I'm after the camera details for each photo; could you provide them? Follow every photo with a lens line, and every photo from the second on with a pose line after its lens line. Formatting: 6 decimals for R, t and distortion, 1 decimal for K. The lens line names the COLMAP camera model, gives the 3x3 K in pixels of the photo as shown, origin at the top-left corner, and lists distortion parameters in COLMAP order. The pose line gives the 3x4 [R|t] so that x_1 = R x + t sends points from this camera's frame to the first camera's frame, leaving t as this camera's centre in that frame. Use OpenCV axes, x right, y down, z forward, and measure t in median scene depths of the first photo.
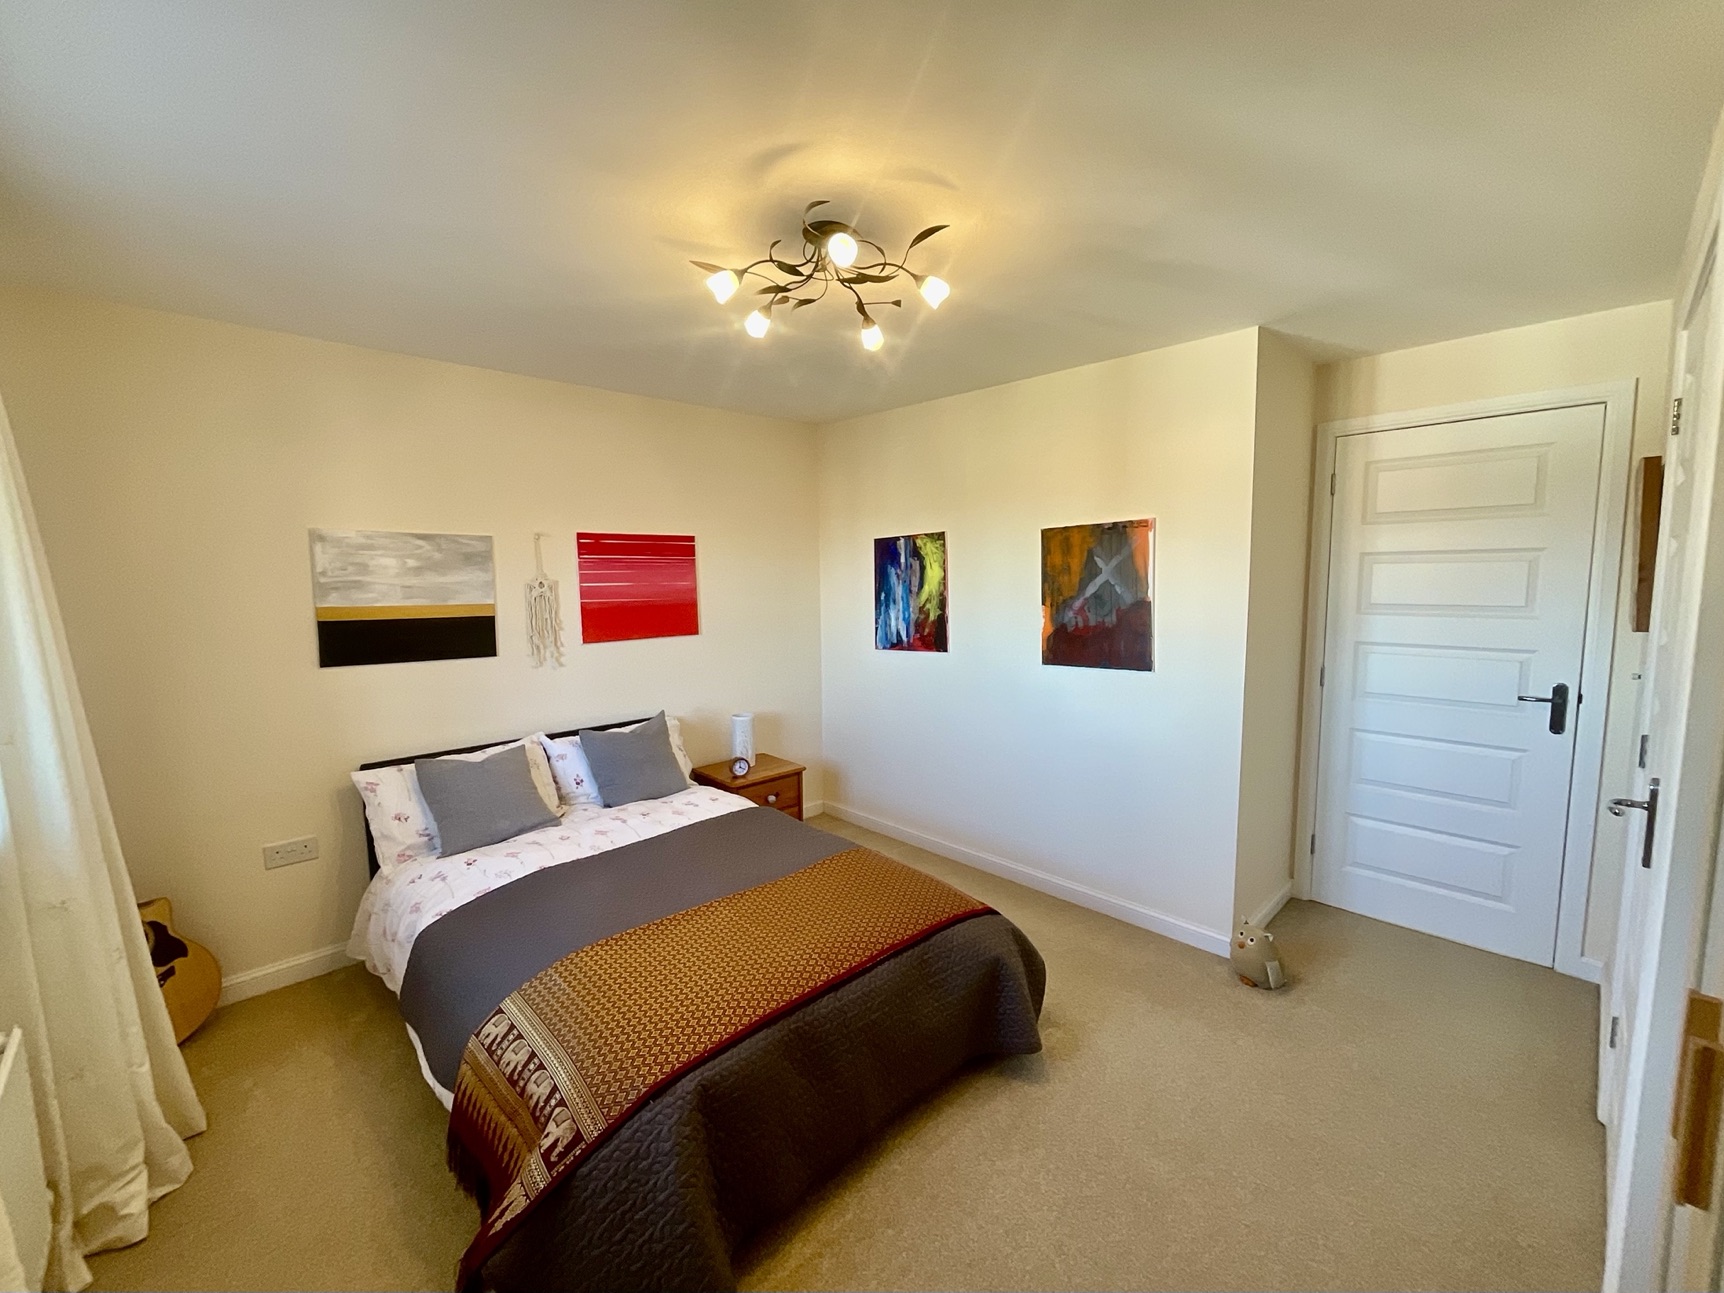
lens RADIAL K [[706.9, 0, 862.0], [0, 706.9, 646.5], [0, 0, 1]] dist [0.001404, 0.000246]
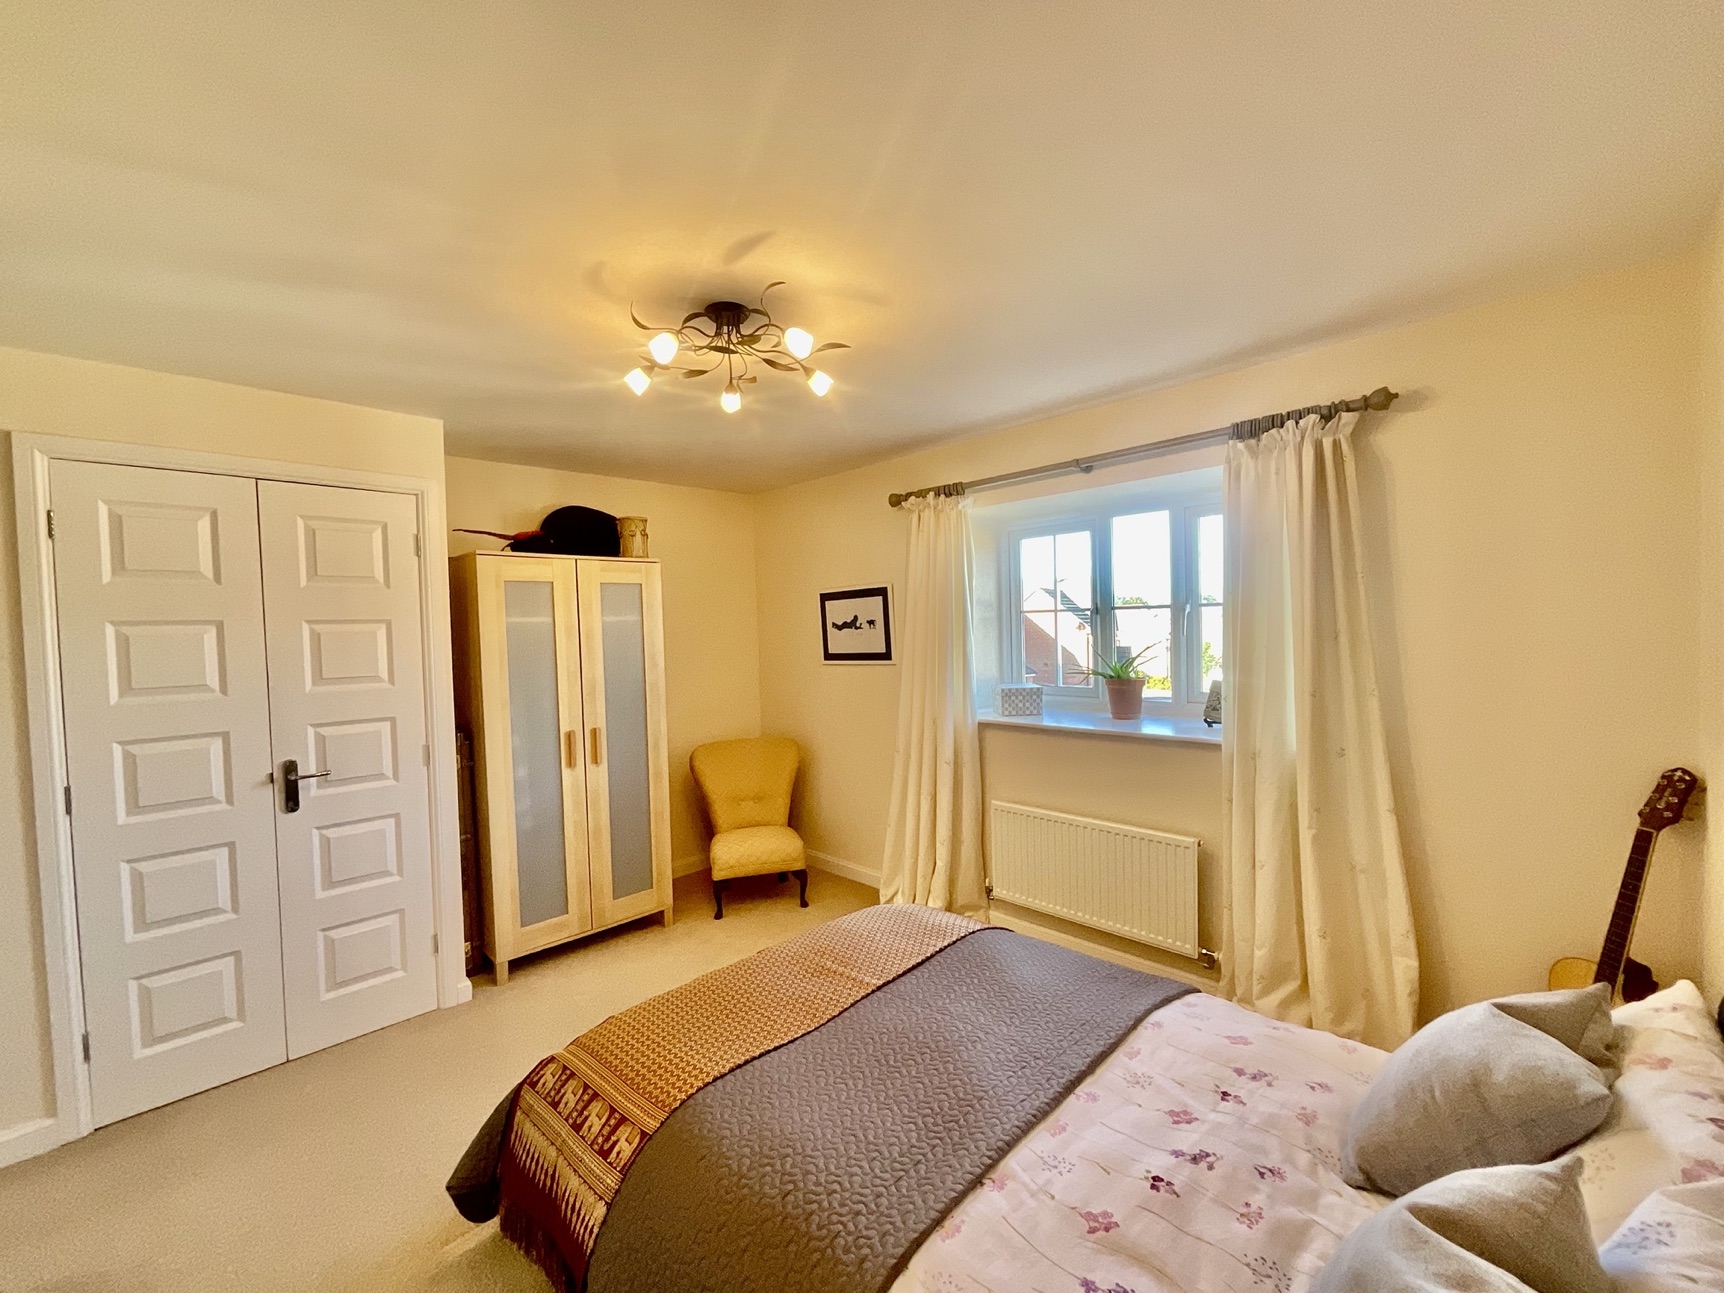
lens RADIAL K [[706.9, 0, 862.0], [0, 706.9, 646.5], [0, 0, 1]] dist [0.001404, 0.000246]
pose [[-0.999092, 0.042318, -0.004875, -0.134599], [0.041437, 0.992013, 0.119132, -0.113121], [0.009877, 0.118821, -0.992867, 1.244701]]
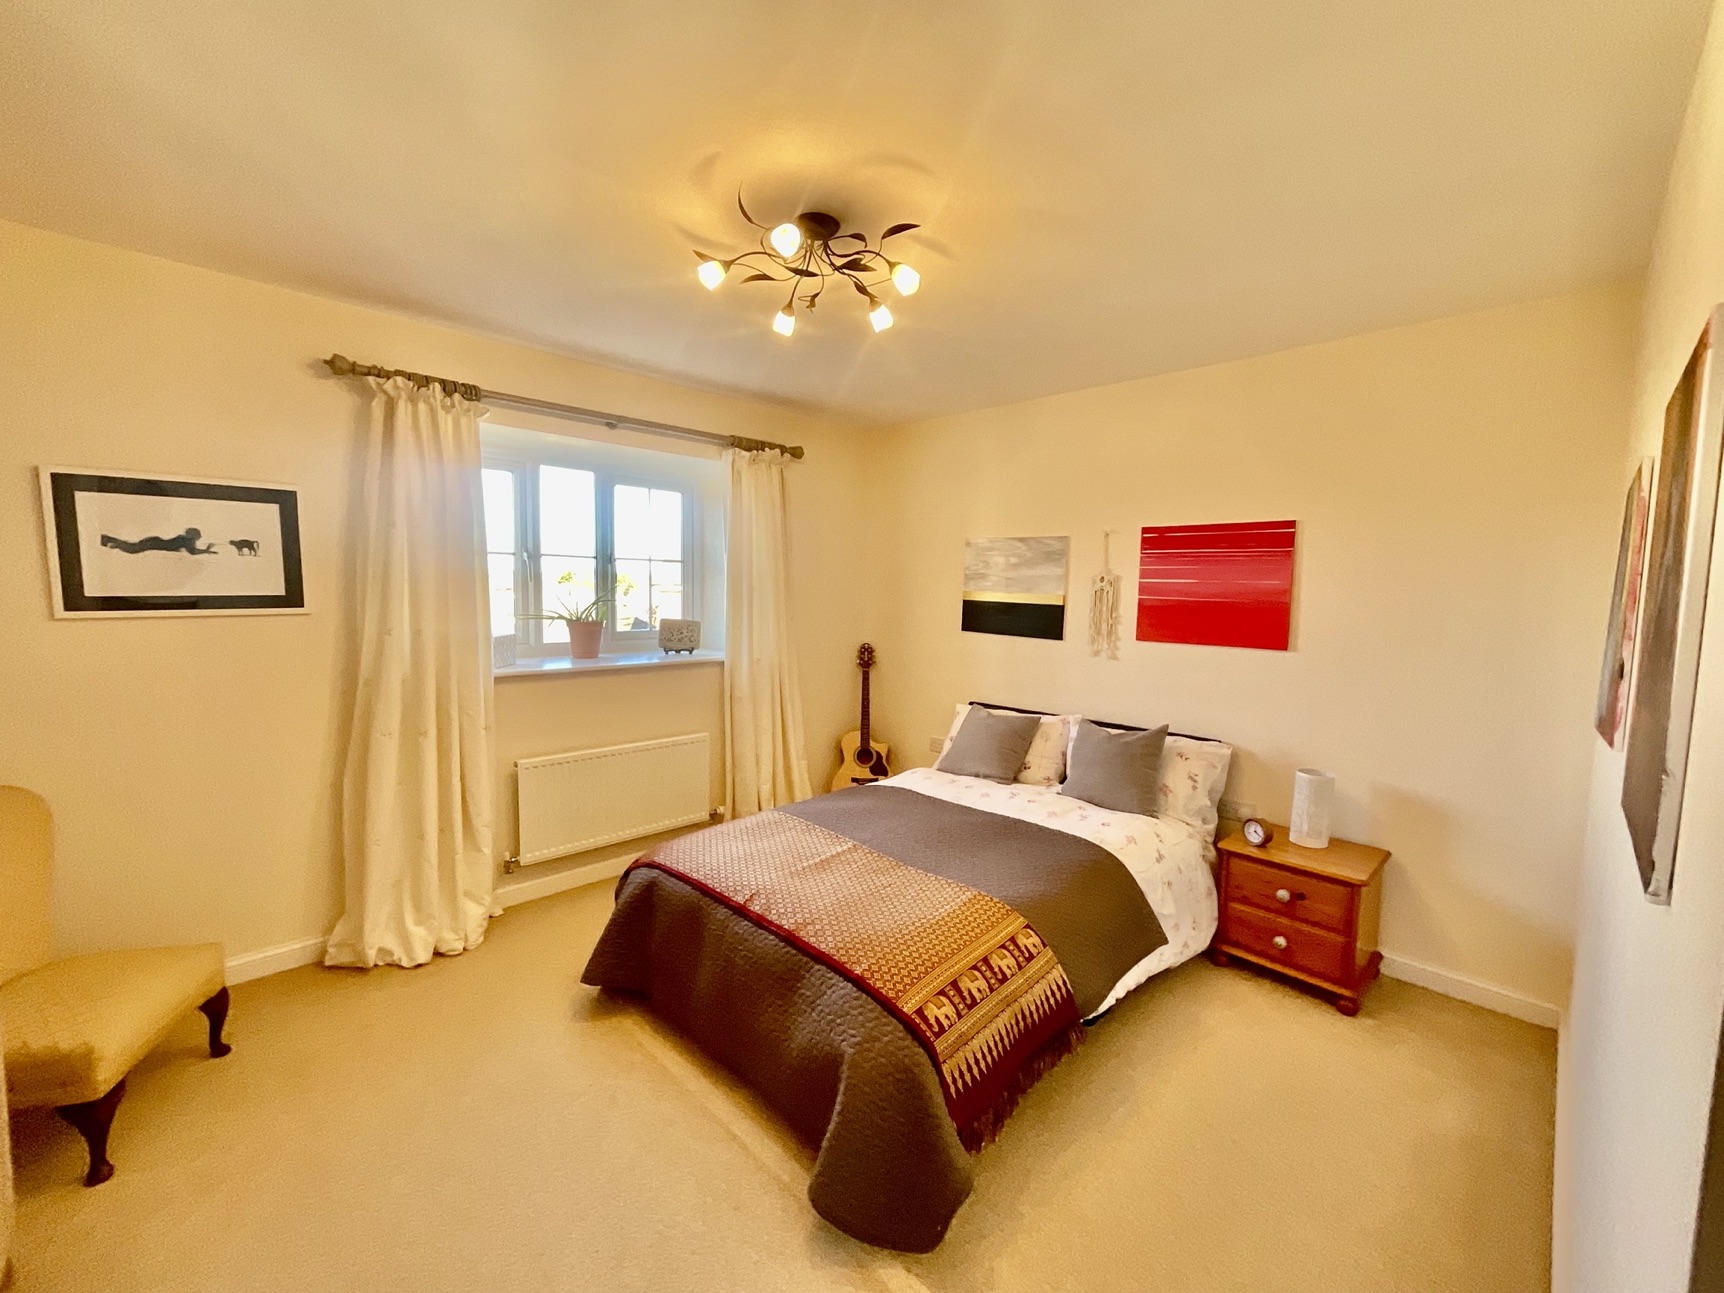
lens RADIAL K [[696.5, 0, 869.3], [0, 696.5, 653.1], [0, 0, 1]] dist [0.000727, 0.000025]
pose [[0.027145, 0.111746, -0.993366, 0.605683], [-0.118423, 0.987094, 0.107804, -0.050432], [0.992592, 0.114711, 0.040028, 0.639620]]
